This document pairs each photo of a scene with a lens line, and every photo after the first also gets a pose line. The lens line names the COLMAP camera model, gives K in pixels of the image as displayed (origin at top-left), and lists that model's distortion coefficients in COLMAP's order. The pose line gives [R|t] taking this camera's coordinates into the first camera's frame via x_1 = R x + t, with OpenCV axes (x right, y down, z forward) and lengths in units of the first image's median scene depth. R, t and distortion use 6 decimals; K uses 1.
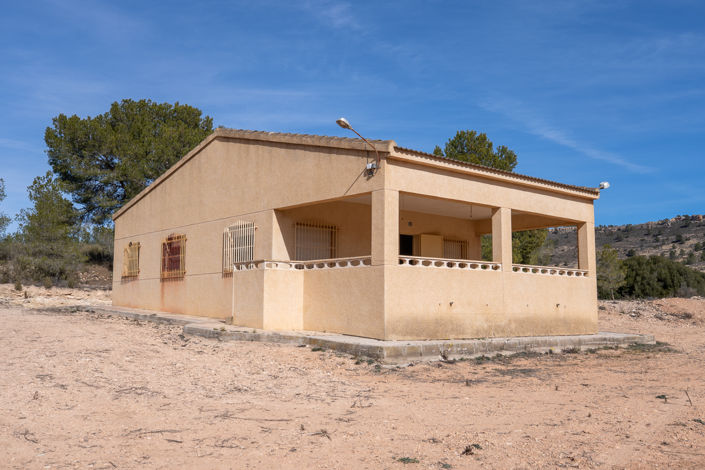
lens RADIAL K [[711.3, 0, 352.7], [0, 711.3, 234.1], [0, 0, 1]] dist [-0.004342, 0.000000]
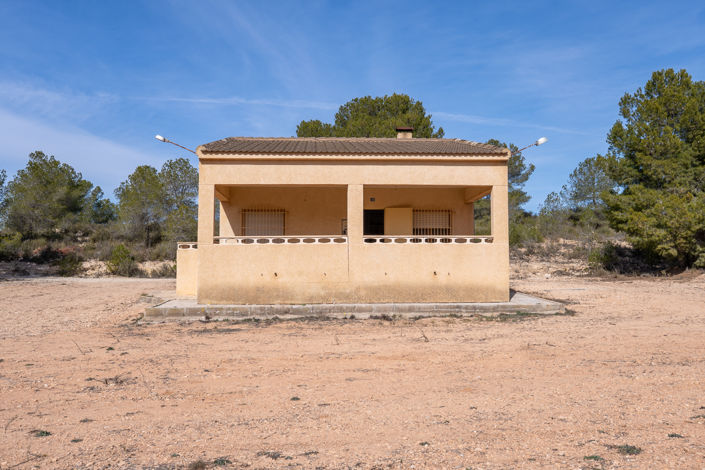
lens RADIAL K [[711.3, 0, 353.1], [0, 711.3, 236.6], [0, 0, 1]] dist [-0.004342, 0.000000]
pose [[0.784330, -0.042660, -0.618875, 0.881231], [0.076889, 0.996625, 0.028746, 0.010767], [0.615560, -0.070131, 0.784963, 0.143703]]
